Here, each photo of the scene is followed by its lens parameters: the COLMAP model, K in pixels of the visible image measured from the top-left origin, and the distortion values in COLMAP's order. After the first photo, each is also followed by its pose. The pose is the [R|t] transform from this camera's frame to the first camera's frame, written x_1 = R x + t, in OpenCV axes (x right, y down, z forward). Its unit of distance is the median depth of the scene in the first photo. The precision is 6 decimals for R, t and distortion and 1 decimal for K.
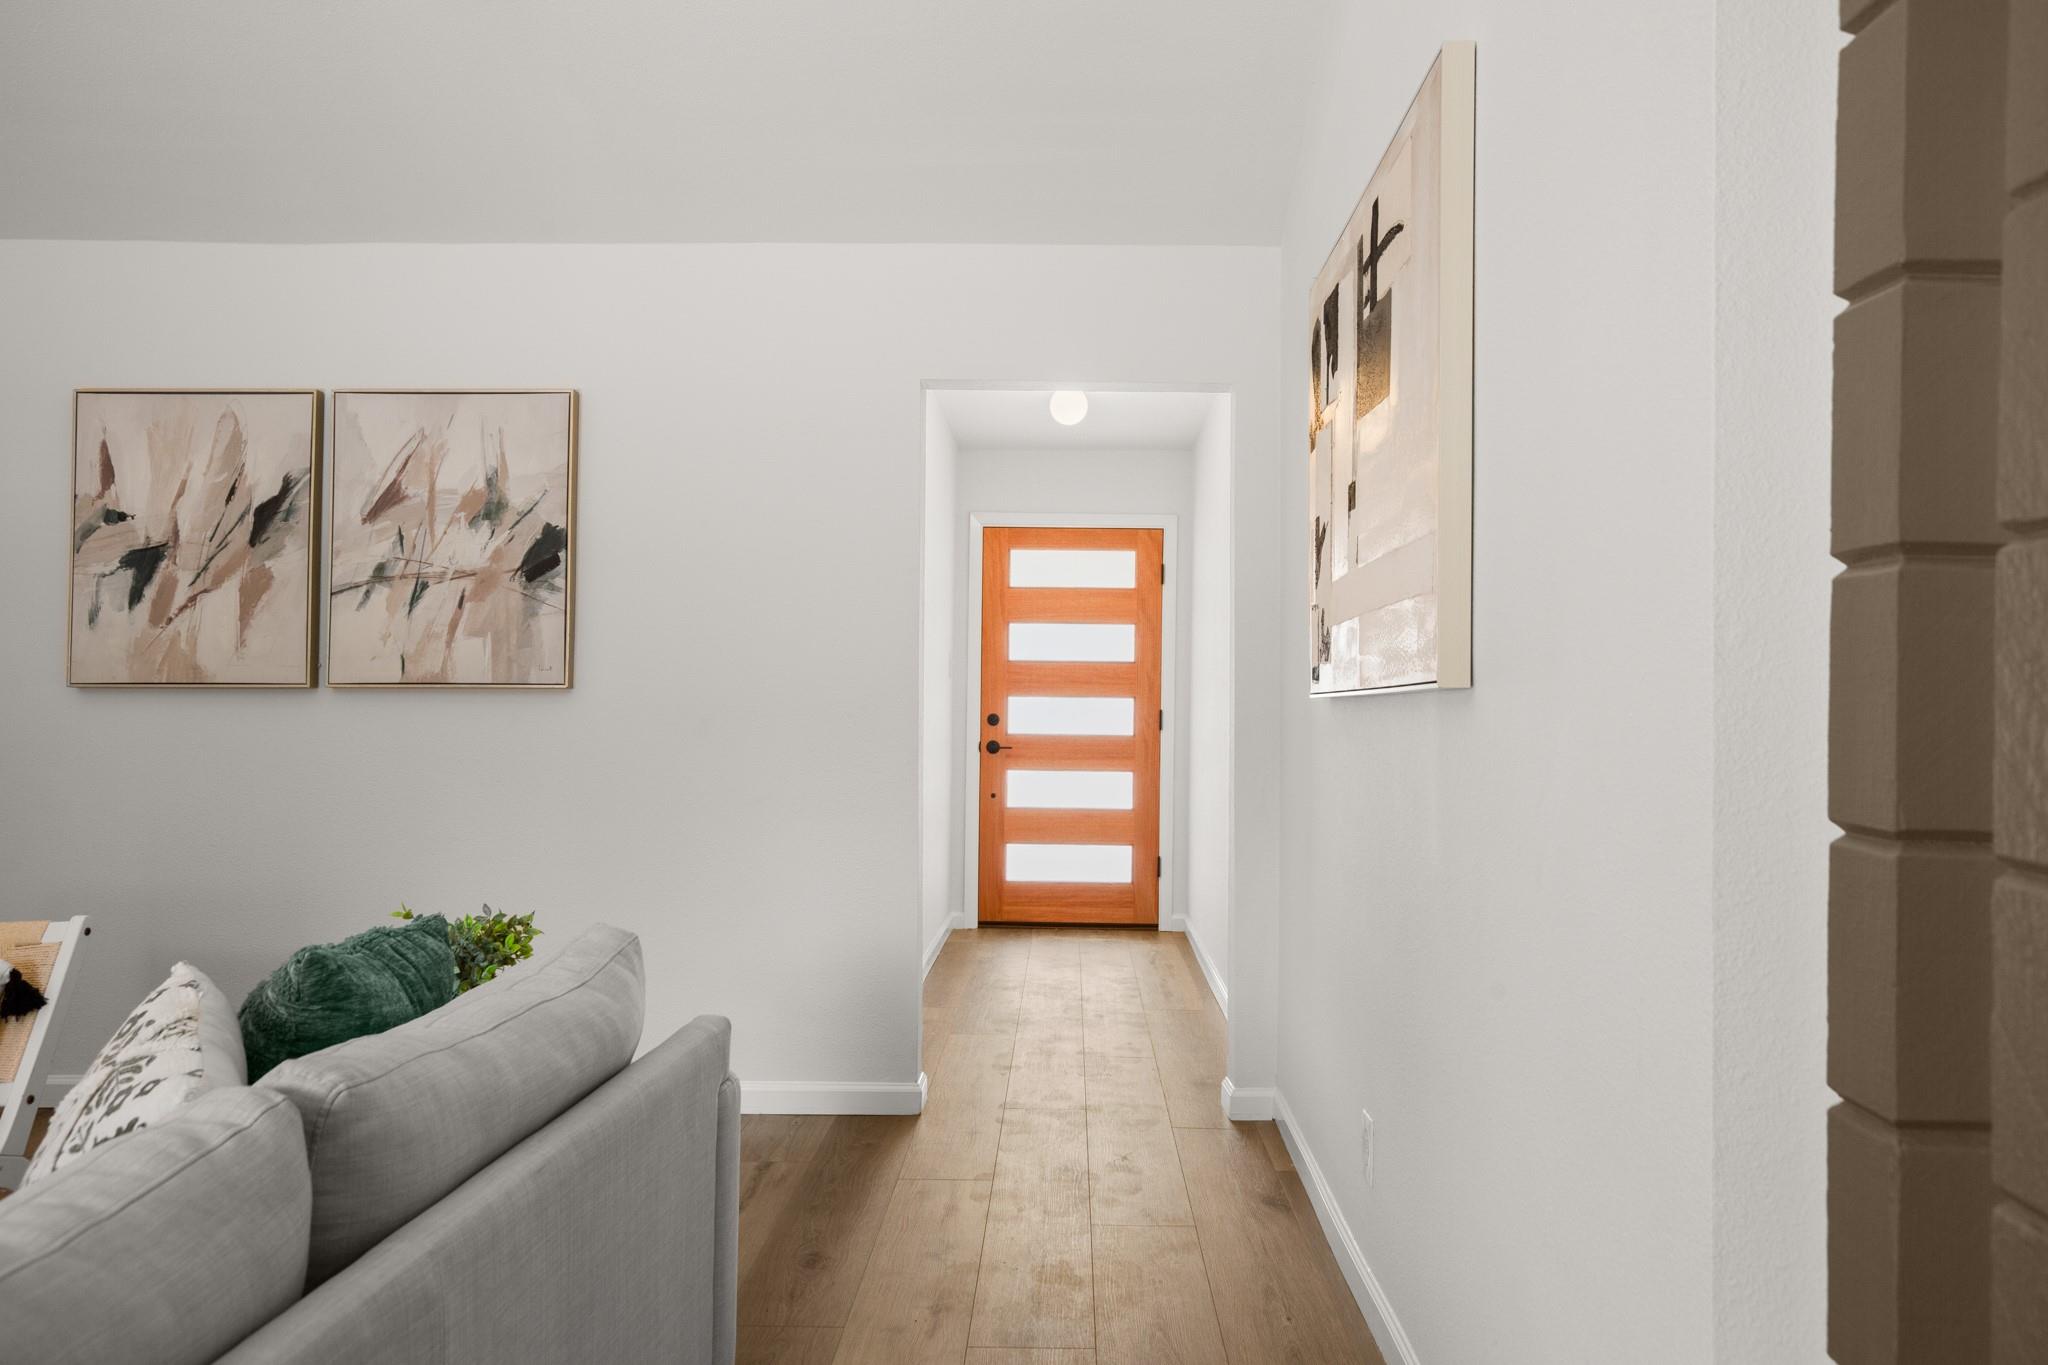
lens RADIAL K [[1429.3, 0, 1028.0], [0, 1429.3, 690.8], [0, 0, 1]] dist [0.012950, -0.001419]
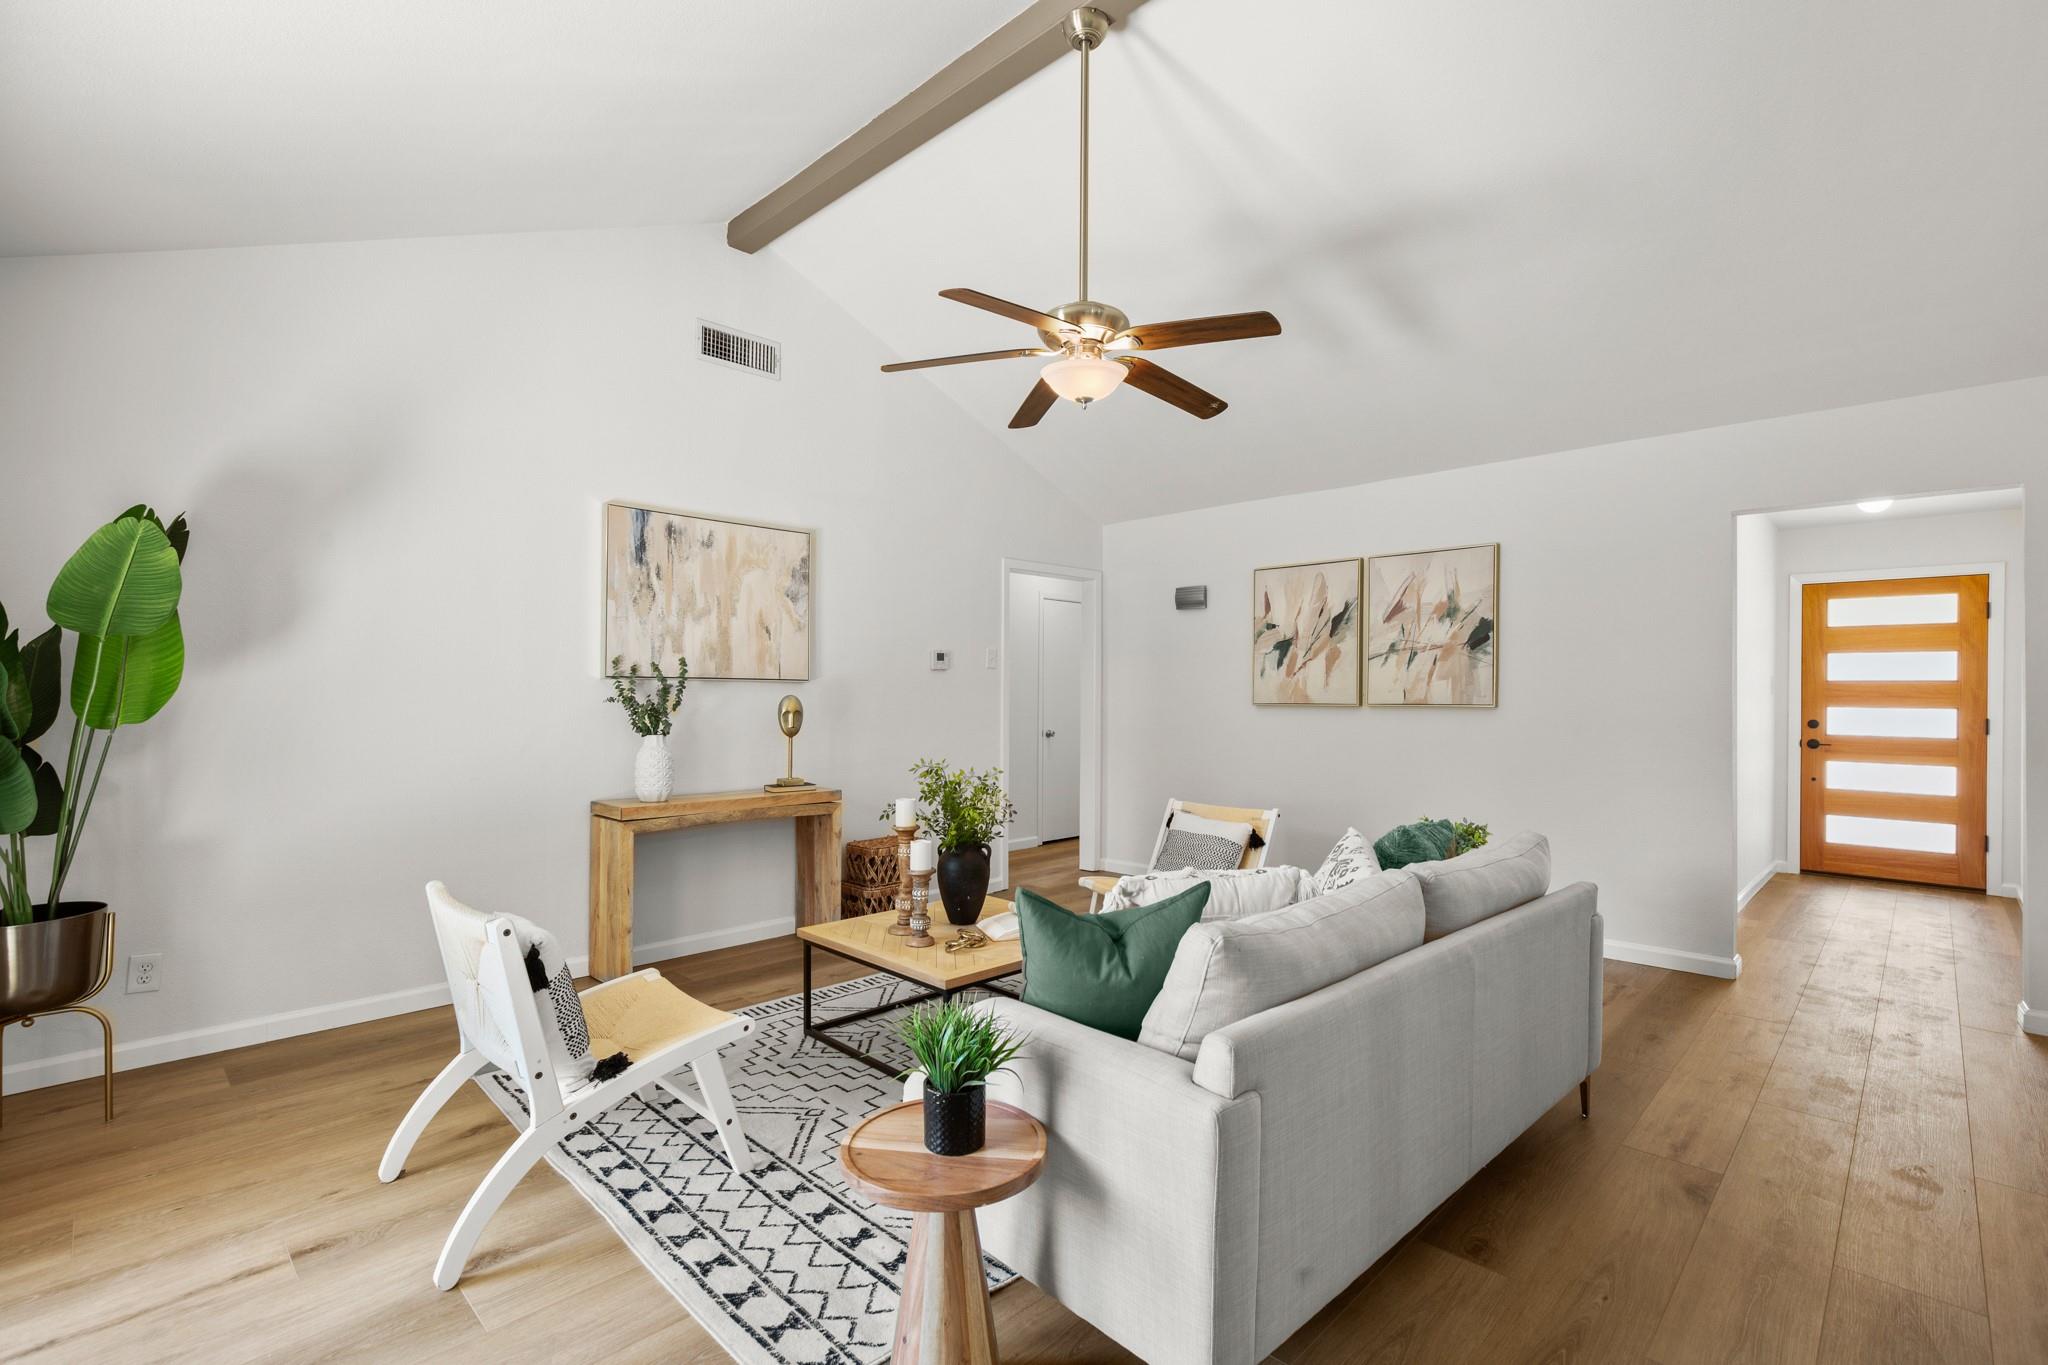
lens RADIAL K [[926.4, 0, 1028.8], [0, 926.4, 690.2], [0, 0, 1]] dist [-0.015155, 0.005148]
pose [[0.727352, -0.006588, -0.686233, 0.054527], [0.006389, 0.999976, -0.002828, -0.023747], [0.686235, -0.002328, 0.727376, -0.264461]]
